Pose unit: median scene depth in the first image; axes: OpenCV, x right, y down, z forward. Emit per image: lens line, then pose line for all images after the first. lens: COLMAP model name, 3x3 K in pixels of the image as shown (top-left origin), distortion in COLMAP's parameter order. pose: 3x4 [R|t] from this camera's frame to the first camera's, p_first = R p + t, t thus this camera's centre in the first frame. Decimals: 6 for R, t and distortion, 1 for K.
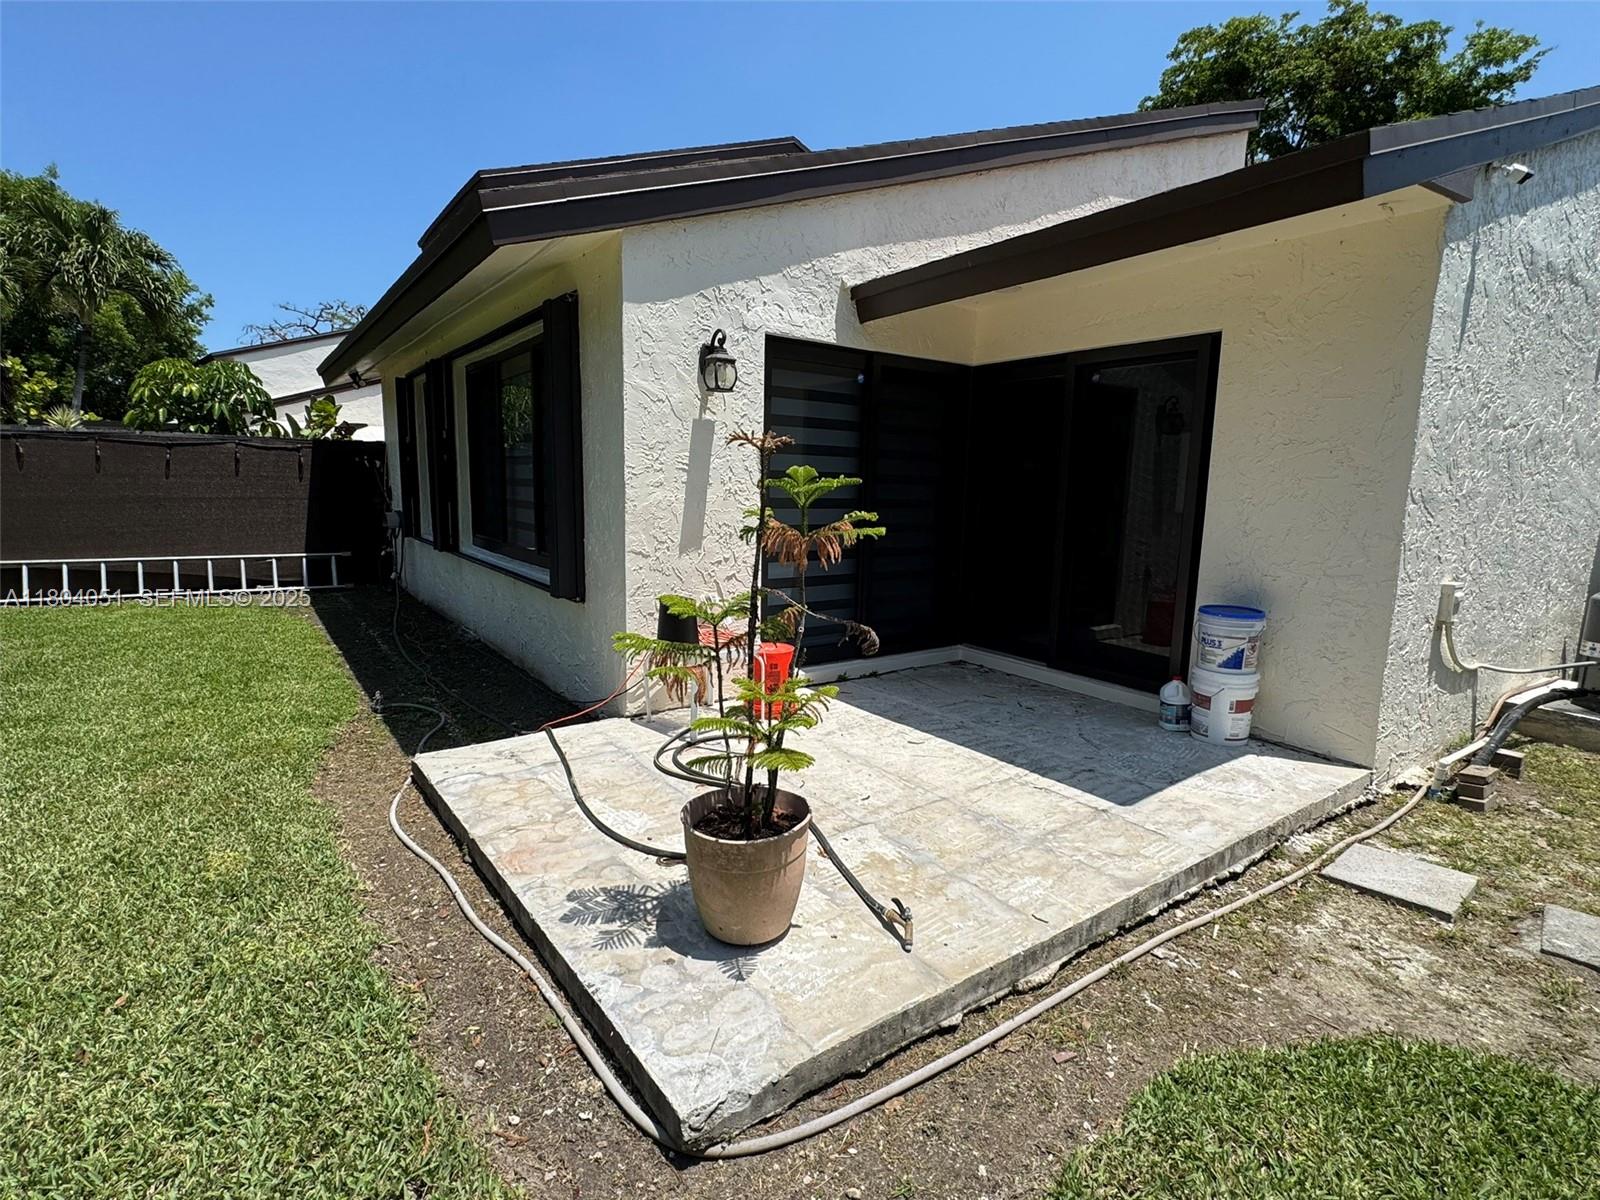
lens RADIAL K [[780.5, 0, 800.0], [0, 780.5, 600.0], [0, 0, 1]] dist [-0.002280, 0.000387]
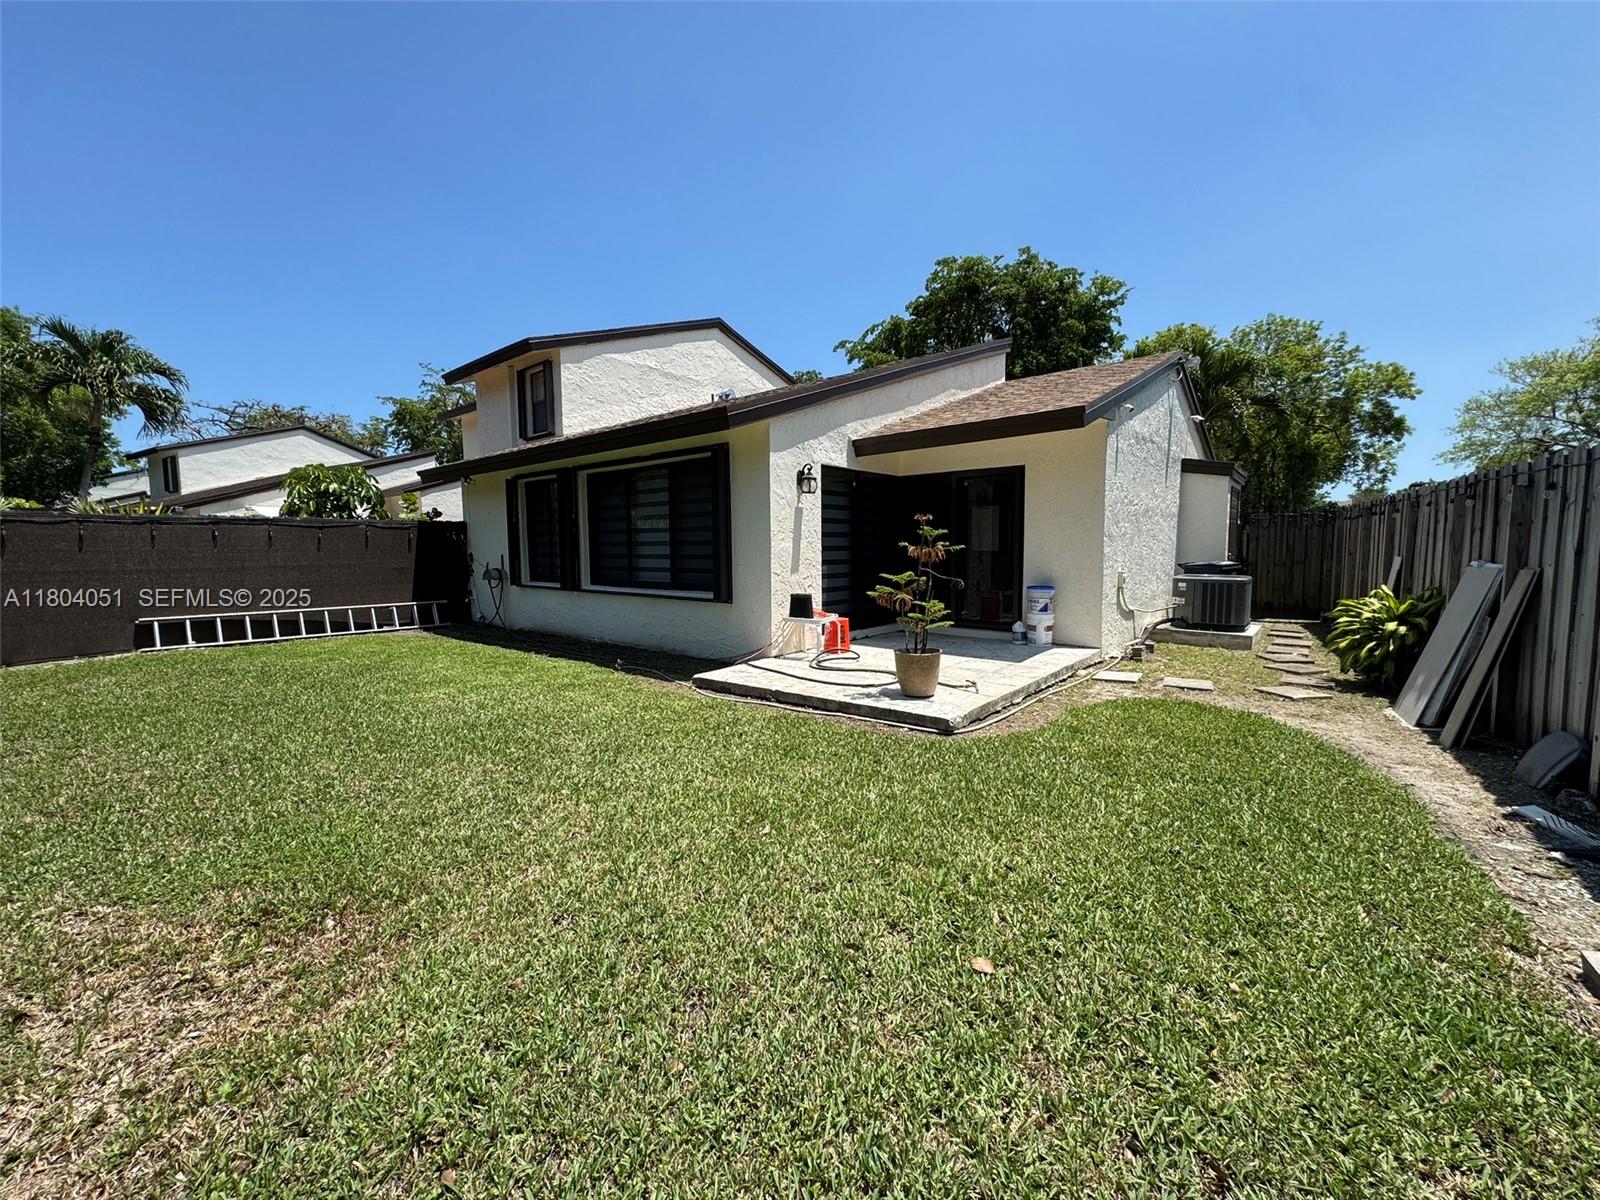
lens RADIAL K [[642.5, 0, 800.0], [0, 642.5, 600.0], [0, 0, 1]] dist [0.000230, -0.000260]
pose [[0.967717, -0.050152, 0.247000, -0.505354], [0.066611, 0.996049, -0.058731, 0.098040], [-0.243078, 0.073288, 0.967234, -0.546441]]
